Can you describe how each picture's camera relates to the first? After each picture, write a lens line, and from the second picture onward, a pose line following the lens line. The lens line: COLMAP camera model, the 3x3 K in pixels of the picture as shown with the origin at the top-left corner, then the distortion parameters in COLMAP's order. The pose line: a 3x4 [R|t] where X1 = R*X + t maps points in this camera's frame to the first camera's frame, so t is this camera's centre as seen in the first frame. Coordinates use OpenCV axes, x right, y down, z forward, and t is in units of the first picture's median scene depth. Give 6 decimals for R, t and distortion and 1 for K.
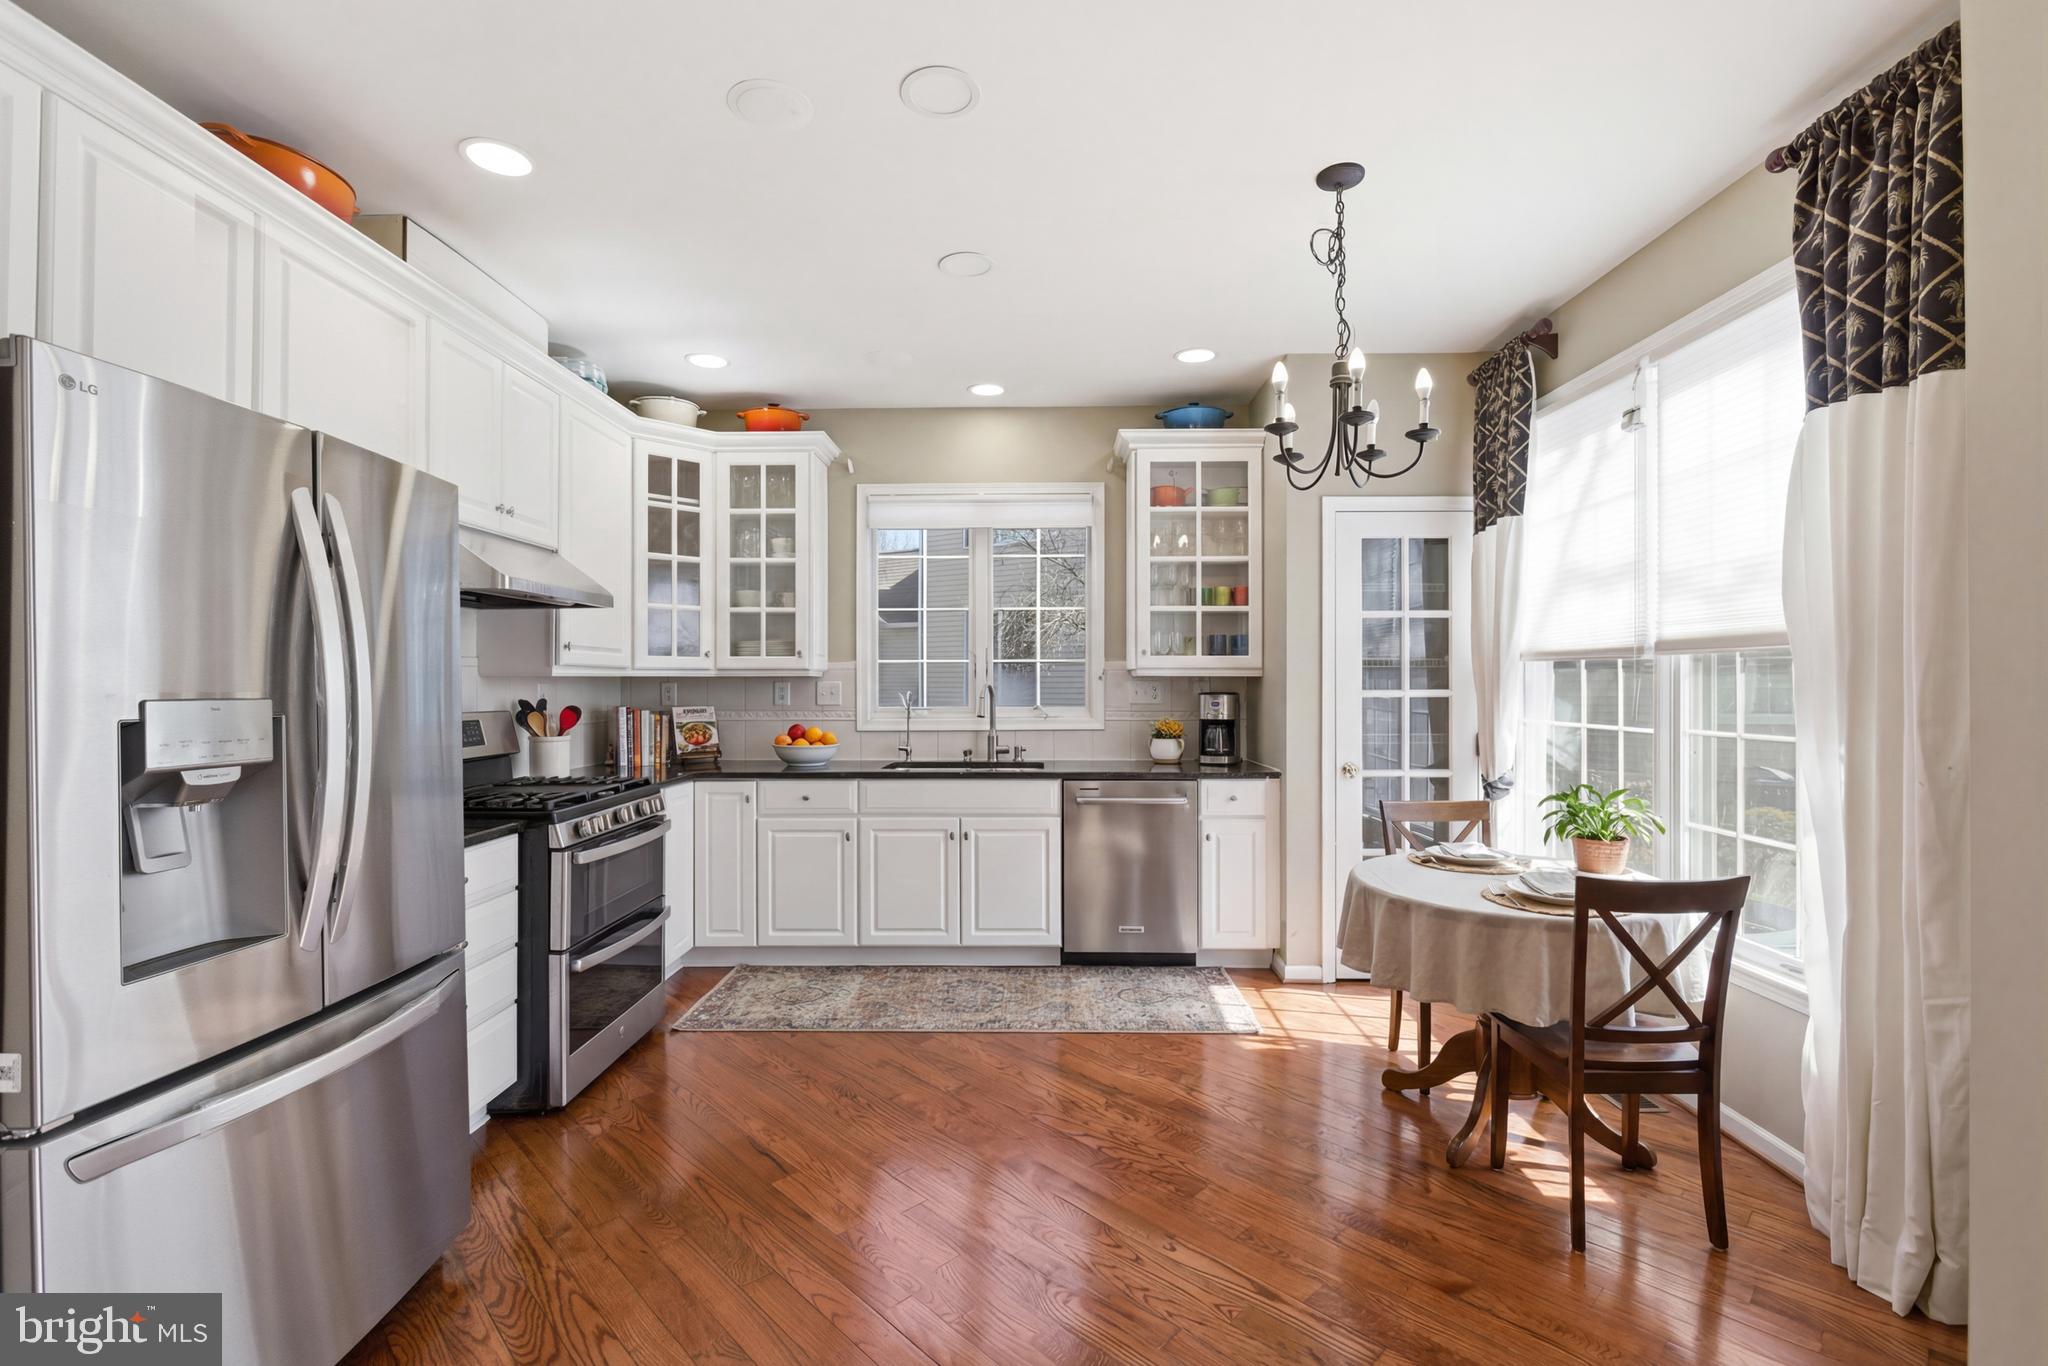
lens RADIAL K [[902.1, 0, 1026.5], [0, 902.1, 676.0], [0, 0, 1]] dist [-0.007655, -0.000262]
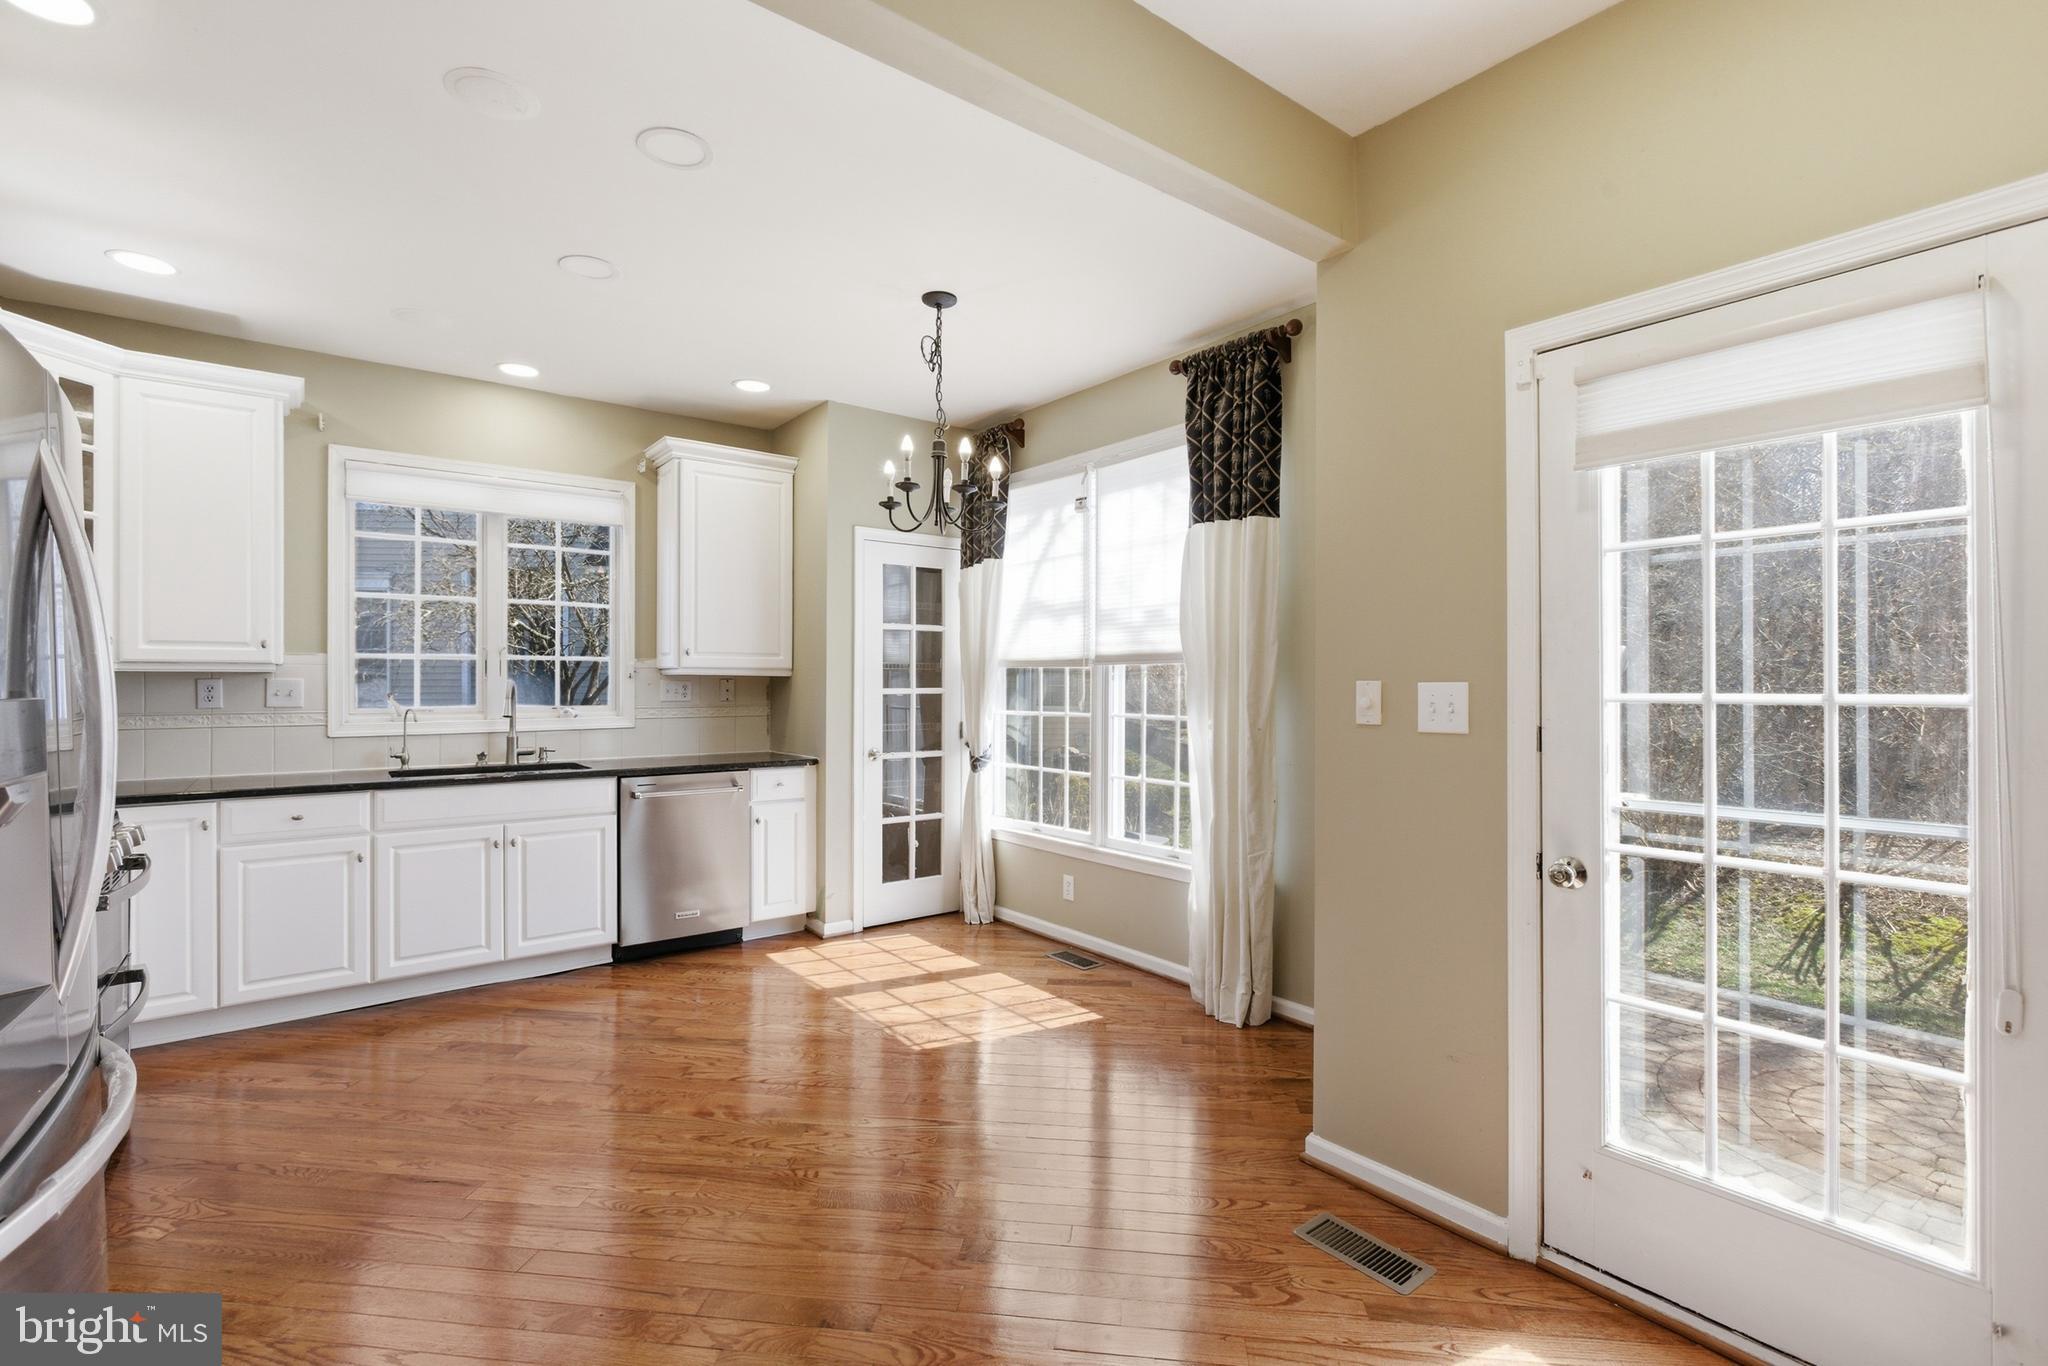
lens RADIAL K [[920.6, 0, 1018.3], [0, 920.6, 679.9], [0, 0, 1]] dist [-0.003500, 0.000243]
pose [[0.779038, 0.005143, 0.626956, -0.300747], [-0.008346, 0.999963, 0.002168, -0.000064], [-0.626921, -0.006921, 0.779052, -0.097695]]
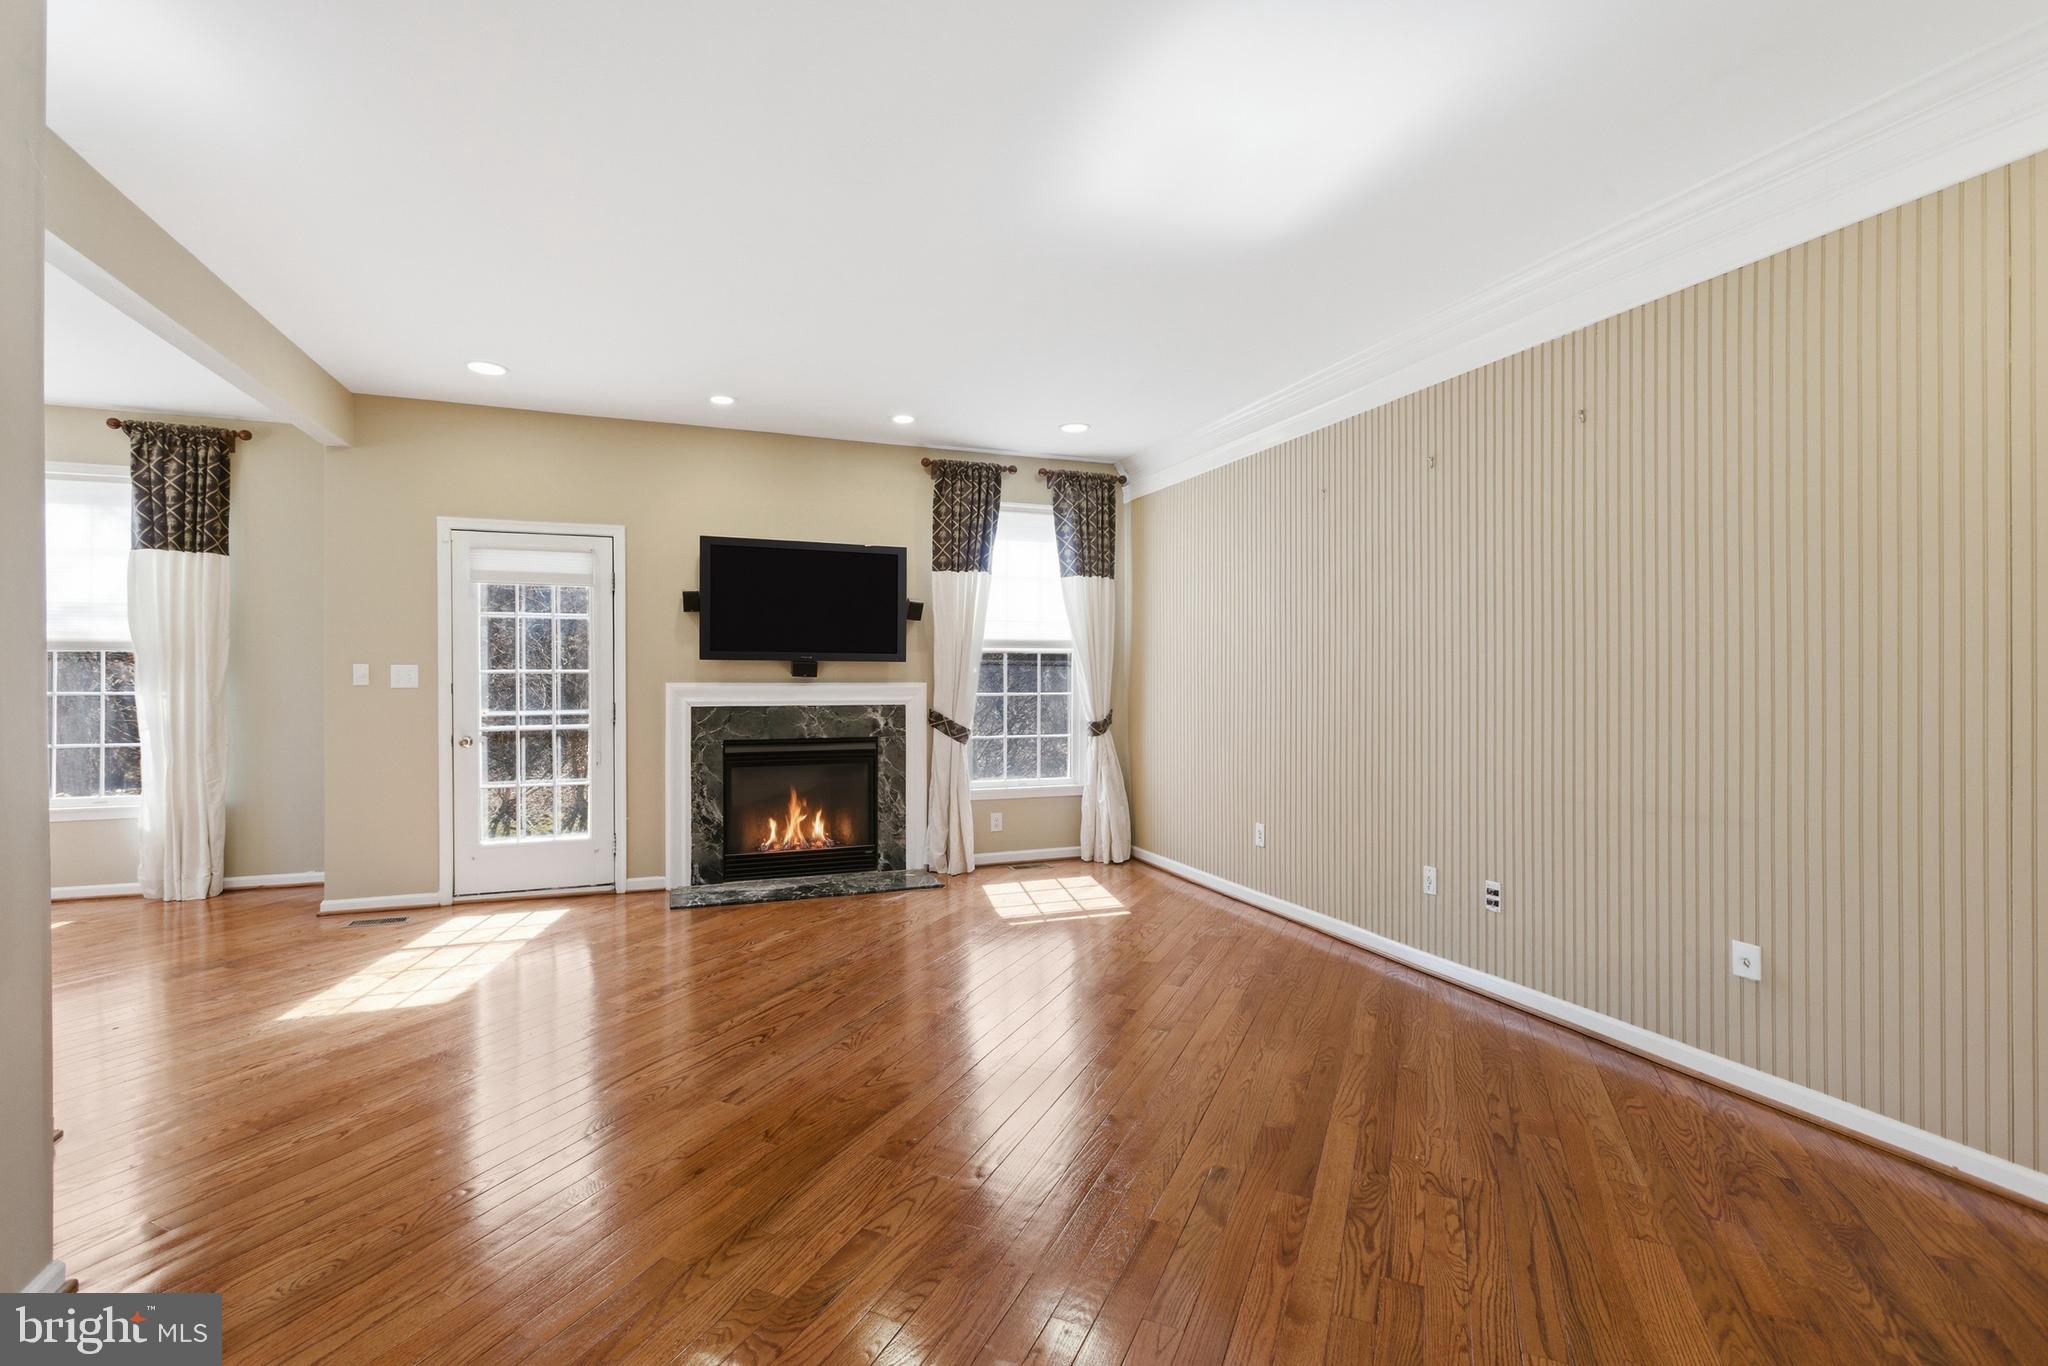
lens RADIAL K [[925.3, 0, 1027.1], [0, 925.3, 676.3], [0, 0, 1]] dist [-0.002792, -0.000299]
pose [[-0.374221, 0.001731, 0.927338, -1.363092], [-0.006588, 0.999968, -0.004525, 0.018190], [-0.927316, -0.007803, -0.374198, -0.141161]]
